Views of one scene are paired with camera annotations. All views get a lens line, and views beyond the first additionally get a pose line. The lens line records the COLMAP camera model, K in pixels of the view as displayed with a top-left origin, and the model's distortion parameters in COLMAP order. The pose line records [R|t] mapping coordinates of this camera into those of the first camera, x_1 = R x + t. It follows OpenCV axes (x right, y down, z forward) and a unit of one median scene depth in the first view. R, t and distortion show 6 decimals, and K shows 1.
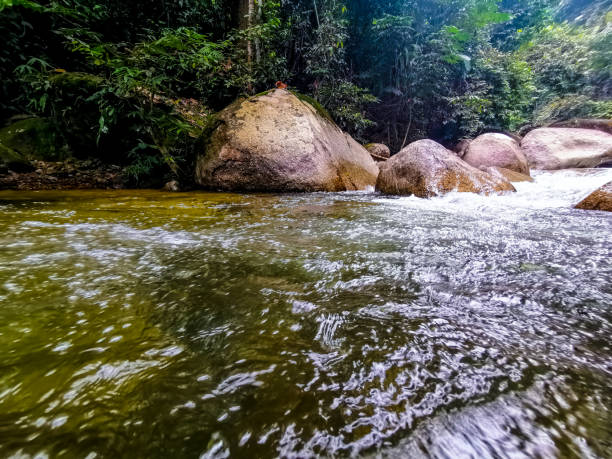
lens RADIAL K [[284.5, 0, 306.8], [0, 284.5, 229.3], [0, 0, 1]] dist [-0.007318, 0.015059]
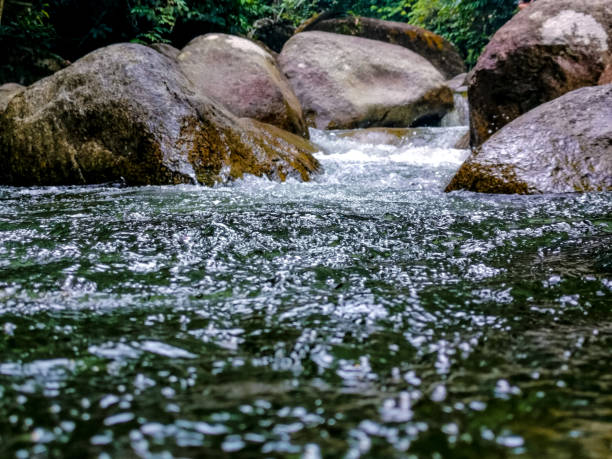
lens RADIAL K [[952.1, 0, 306.0], [0, 952.1, 229.5], [0, 0, 1]] dist [0.022332, 0.104026]
pose [[0.772531, -0.051605, 0.632877, -0.131540], [0.112189, 0.992105, -0.056048, 0.019902], [-0.624988, 0.114301, 0.772221, -0.071633]]
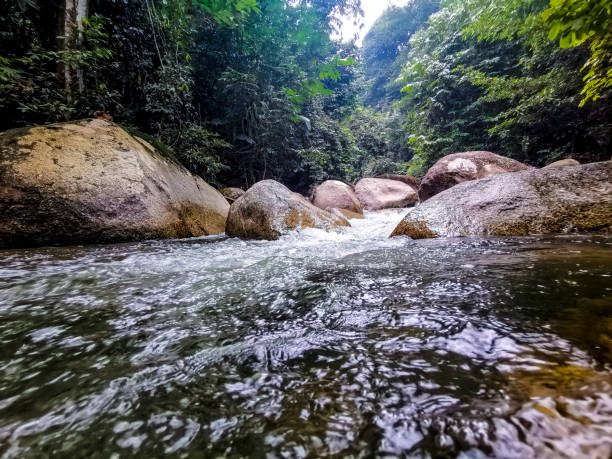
lens RADIAL K [[282.8, 0, 306.5], [0, 282.8, 231.0], [0, 0, 1]] dist [-0.007338, 0.014900]
pose [[0.901768, -0.053336, 0.428917, 0.057329], [0.117752, 0.985137, -0.125062, -0.000600], [-0.415872, 0.163283, 0.894645, 0.050448]]
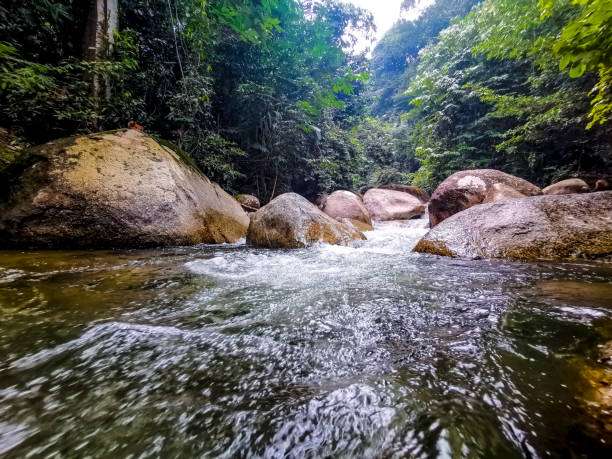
lens RADIAL K [[282.8, 0, 306.5], [0, 282.8, 231.0], [0, 0, 1]] dist [-0.007338, 0.014900]
pose [[0.906574, -0.011203, 0.421897, 0.013960], [0.080069, 0.986058, -0.145869, -0.010330], [-0.414381, 0.166022, 0.894832, 0.034140]]
